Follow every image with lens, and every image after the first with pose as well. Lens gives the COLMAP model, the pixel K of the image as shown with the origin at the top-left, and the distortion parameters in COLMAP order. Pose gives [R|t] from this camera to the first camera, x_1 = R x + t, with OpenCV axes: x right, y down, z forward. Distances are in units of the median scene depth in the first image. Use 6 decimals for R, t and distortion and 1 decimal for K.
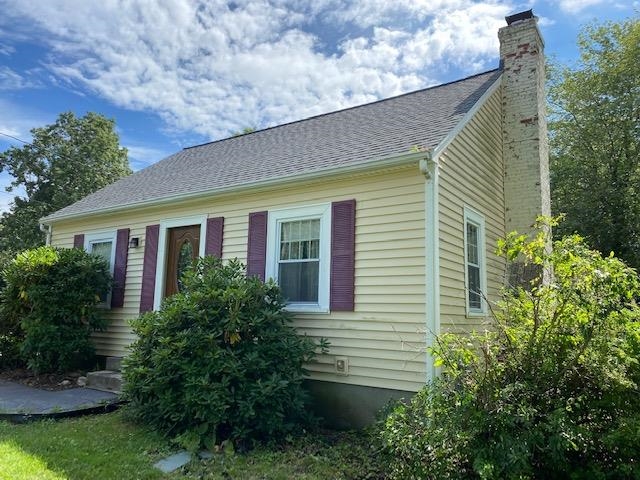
lens RADIAL K [[491.8, 0, 319.6], [0, 491.8, 234.4], [0, 0, 1]] dist [0.022062, -0.005920]
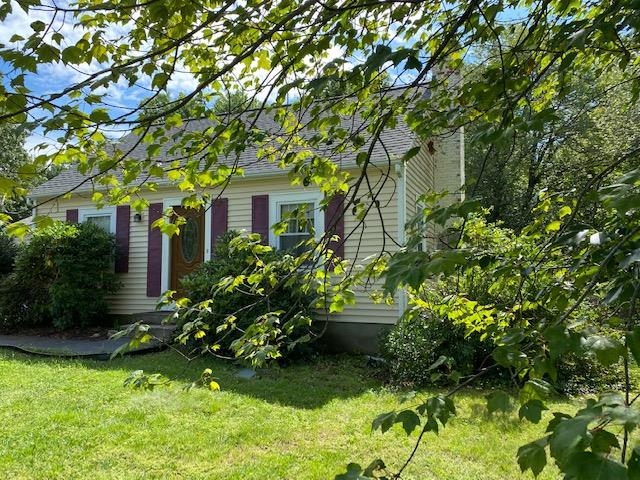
lens RADIAL K [[491.8, 0, 317.2], [0, 491.8, 241.9], [0, 0, 1]] dist [0.022062, -0.005920]
pose [[0.977725, -0.009013, 0.209696, -0.228418], [-0.009697, 0.996071, 0.088024, -0.036418], [-0.209665, -0.088097, 0.973796, -0.254970]]
